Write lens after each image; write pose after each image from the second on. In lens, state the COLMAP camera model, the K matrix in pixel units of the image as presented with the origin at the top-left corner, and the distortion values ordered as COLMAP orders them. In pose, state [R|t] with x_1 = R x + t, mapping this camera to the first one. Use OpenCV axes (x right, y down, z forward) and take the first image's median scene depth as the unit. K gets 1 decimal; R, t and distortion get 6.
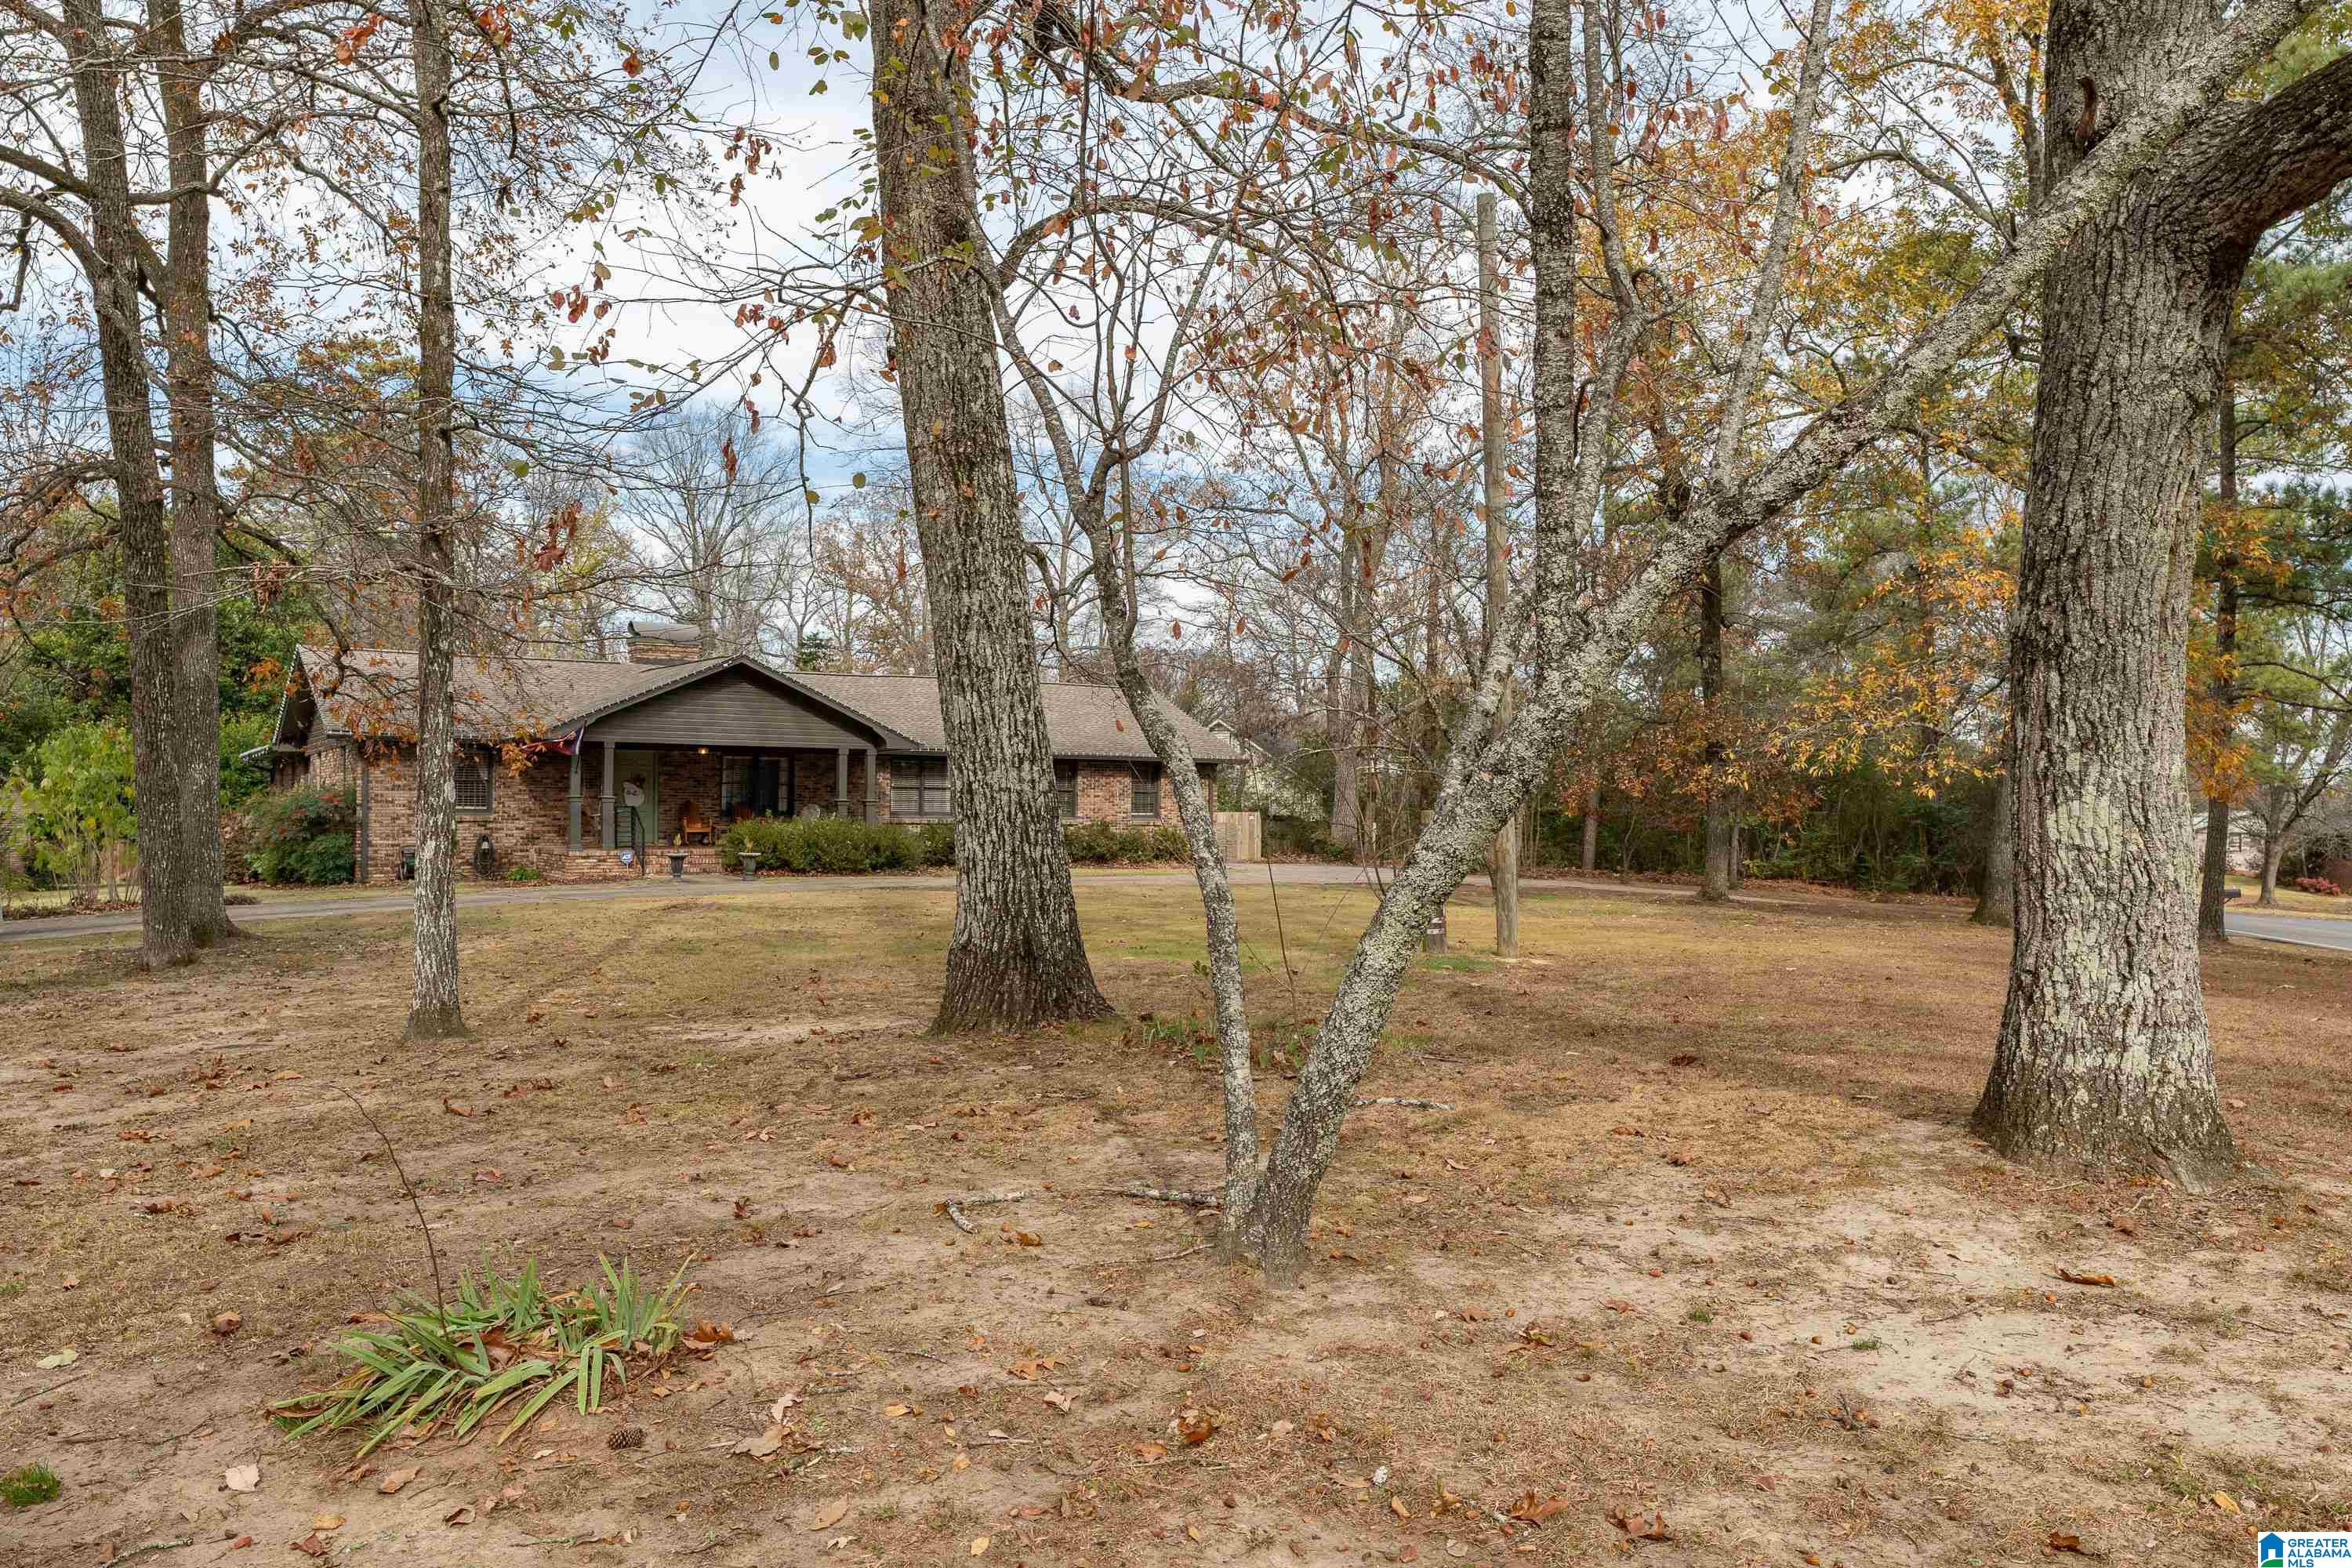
lens RADIAL K [[1846.9, 0, 1180.6], [0, 1846.9, 788.1], [0, 0, 1]] dist [0.006685, 0.001334]
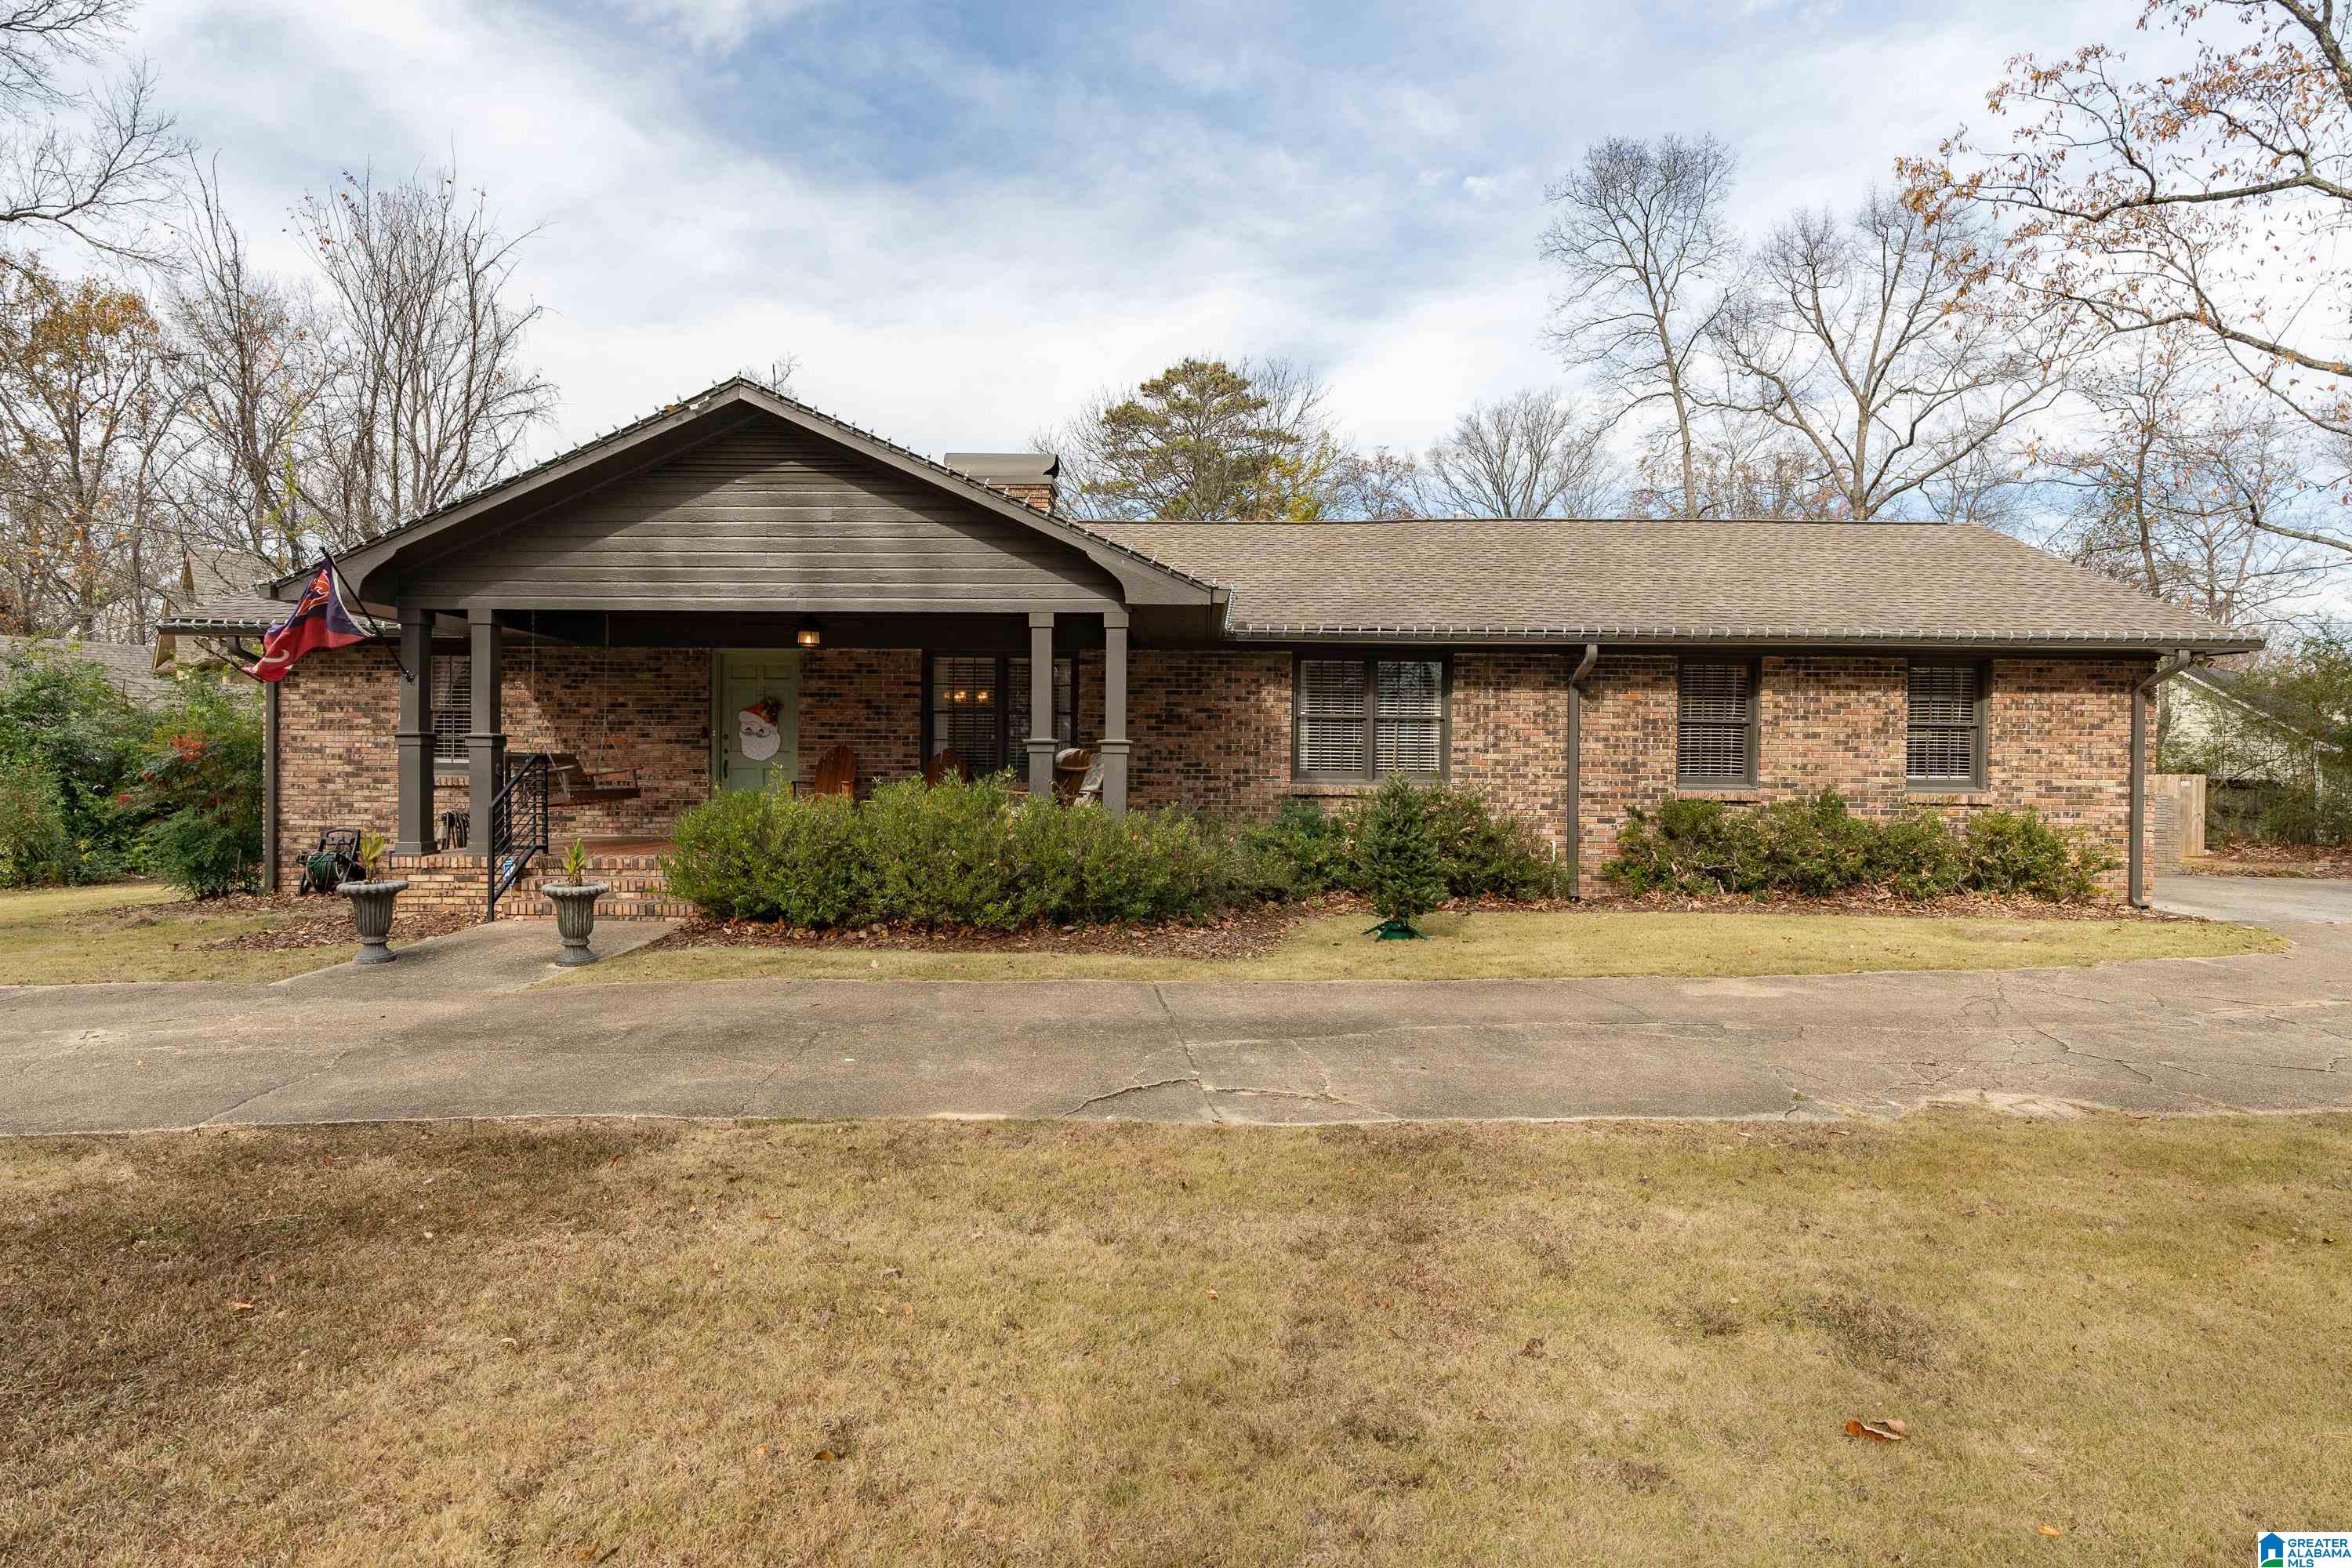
lens RADIAL K [[1286.7, 0, 1178.9], [0, 1286.7, 793.8], [0, 0, 1]] dist [-0.003036, 0.000447]
pose [[0.830326, 0.011317, -0.557163, -0.001017], [0.004650, 0.999618, 0.027234, 0.010087], [0.557258, -0.025204, 0.829957, 0.748627]]
